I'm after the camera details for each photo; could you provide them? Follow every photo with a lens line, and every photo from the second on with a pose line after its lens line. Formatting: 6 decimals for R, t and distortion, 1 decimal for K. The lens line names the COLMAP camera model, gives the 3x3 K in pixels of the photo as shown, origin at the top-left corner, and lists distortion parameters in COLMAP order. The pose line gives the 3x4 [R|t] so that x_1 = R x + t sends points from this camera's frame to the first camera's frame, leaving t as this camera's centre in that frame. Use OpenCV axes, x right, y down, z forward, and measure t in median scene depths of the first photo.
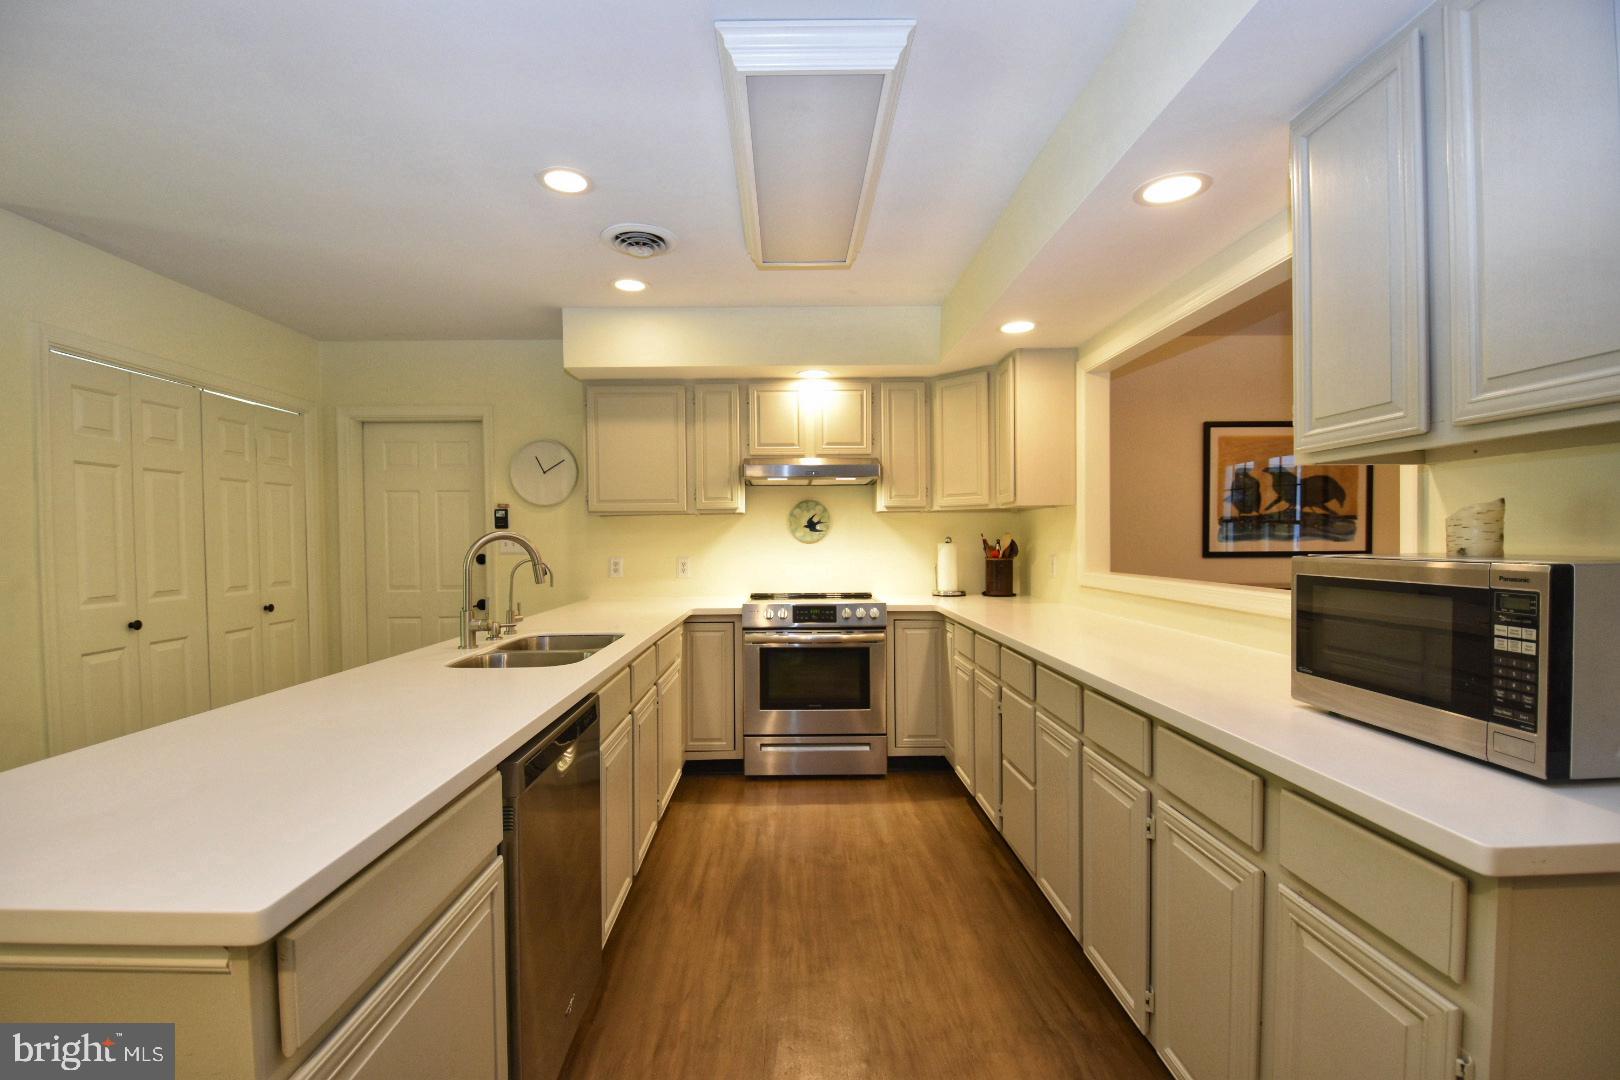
lens RADIAL K [[704.0, 0, 796.9], [0, 704.0, 552.7], [0, 0, 1]] dist [-0.001818, -0.002242]
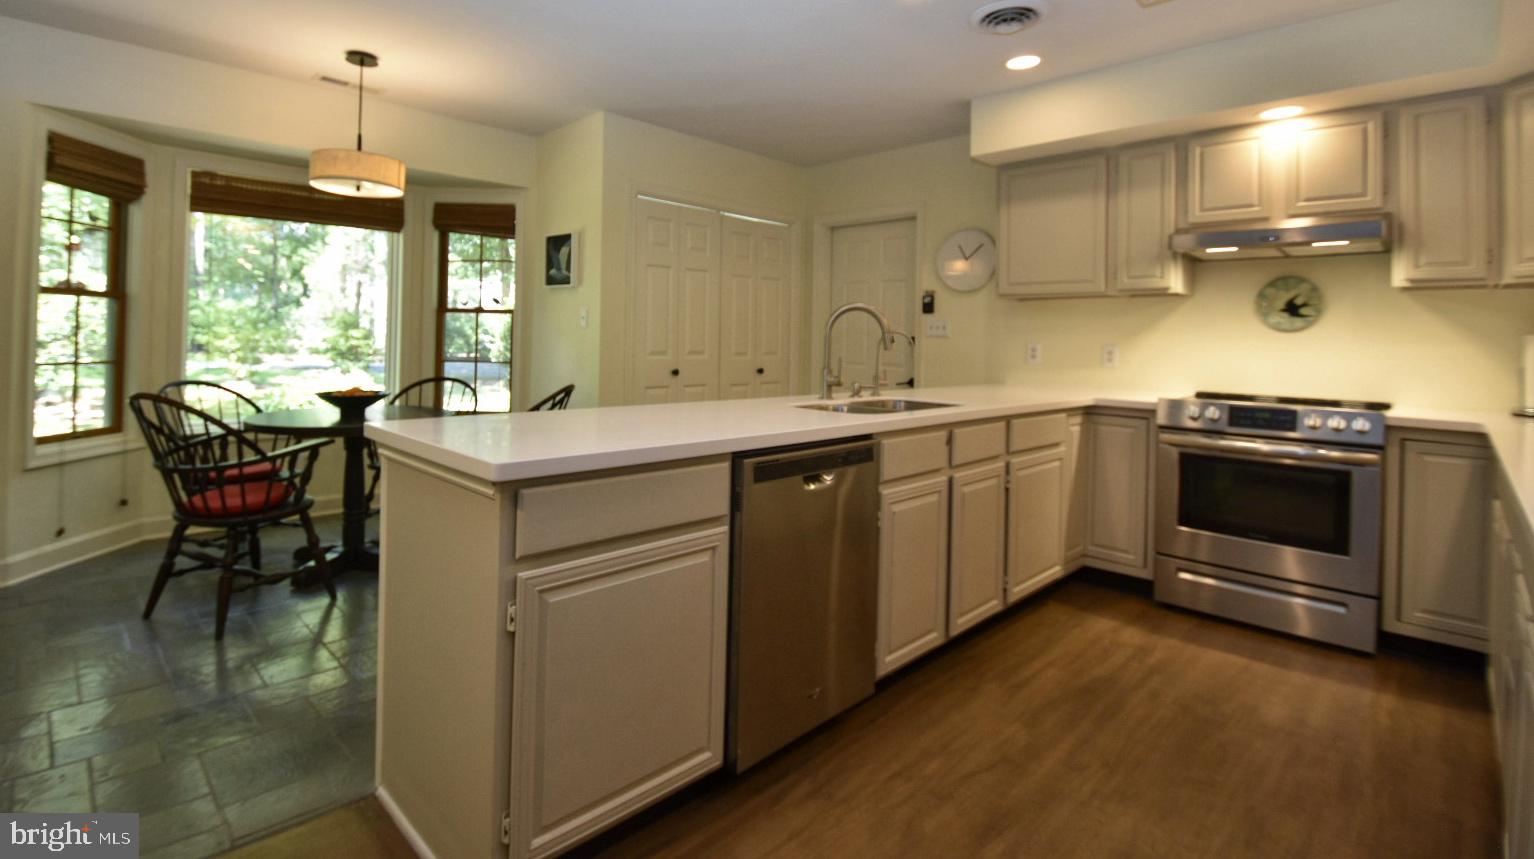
lens RADIAL K [[700.3, 0, 694.8], [0, 700.3, 330.1], [0, 0, 1]] dist [-0.031417, -0.002811]
pose [[0.660903, 0.016252, -0.750295, 0.162842], [-0.043479, 0.998915, -0.016661, 0.027327], [0.749211, 0.043633, 0.660893, 0.022515]]
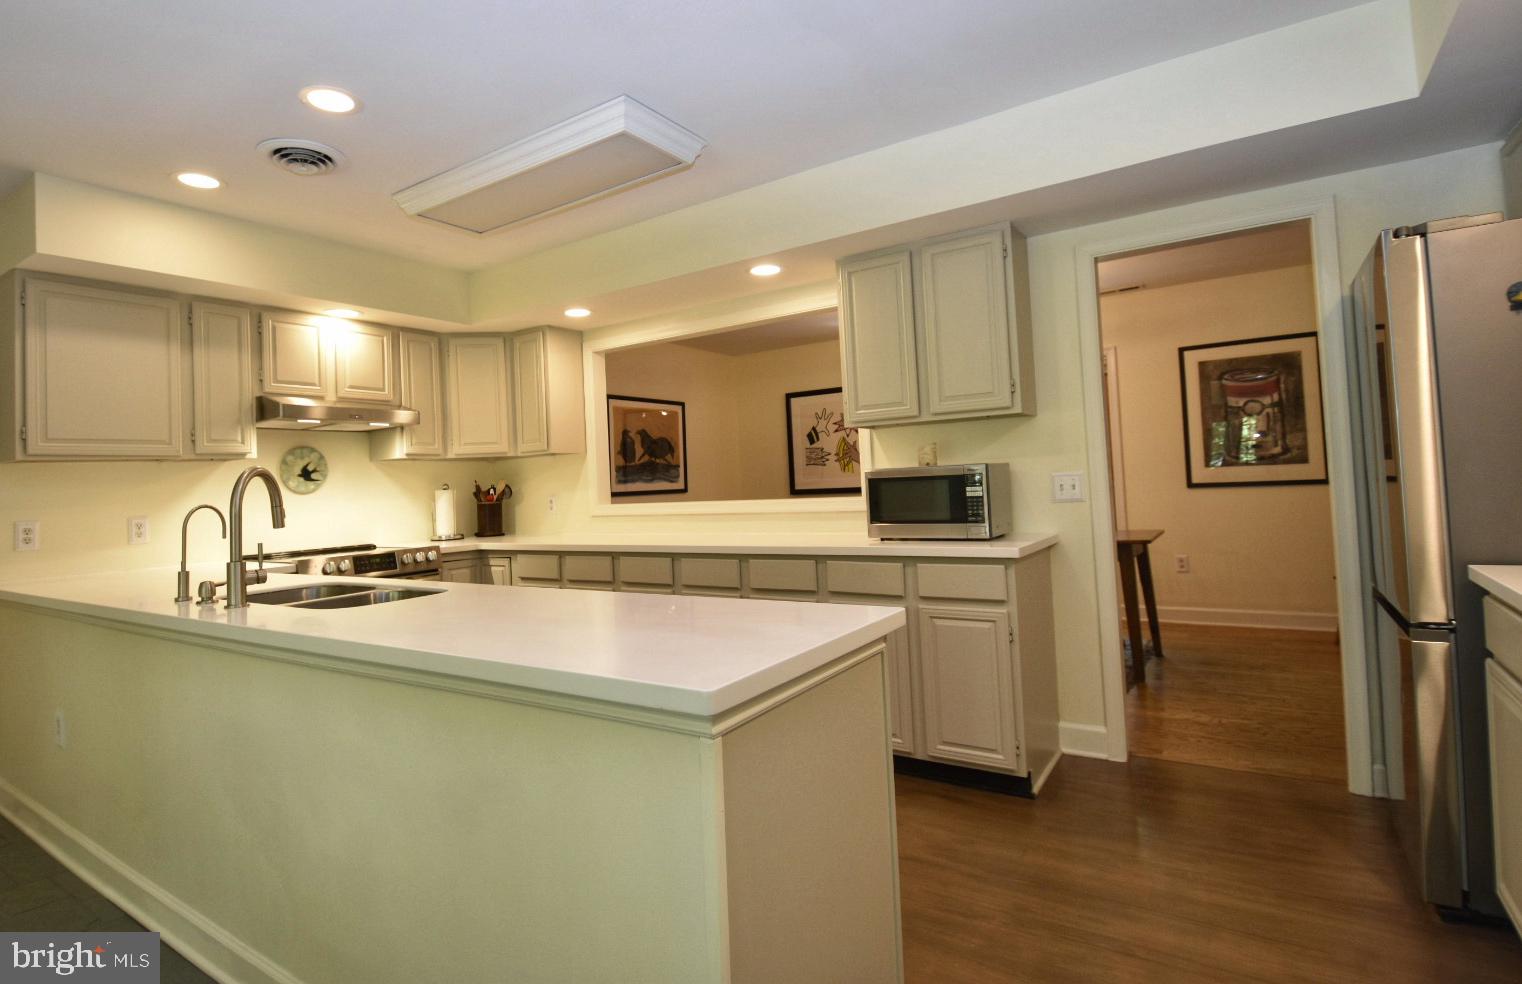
lens RADIAL K [[767.3, 0, 705.2], [0, 767.3, 454.9], [0, 0, 1]] dist [0.005880, -0.000239]
pose [[0.593017, 0.013455, 0.805078, -0.511583], [0.055178, 0.996831, -0.057304, 0.022956], [-0.803297, 0.078405, 0.590395, 0.008141]]
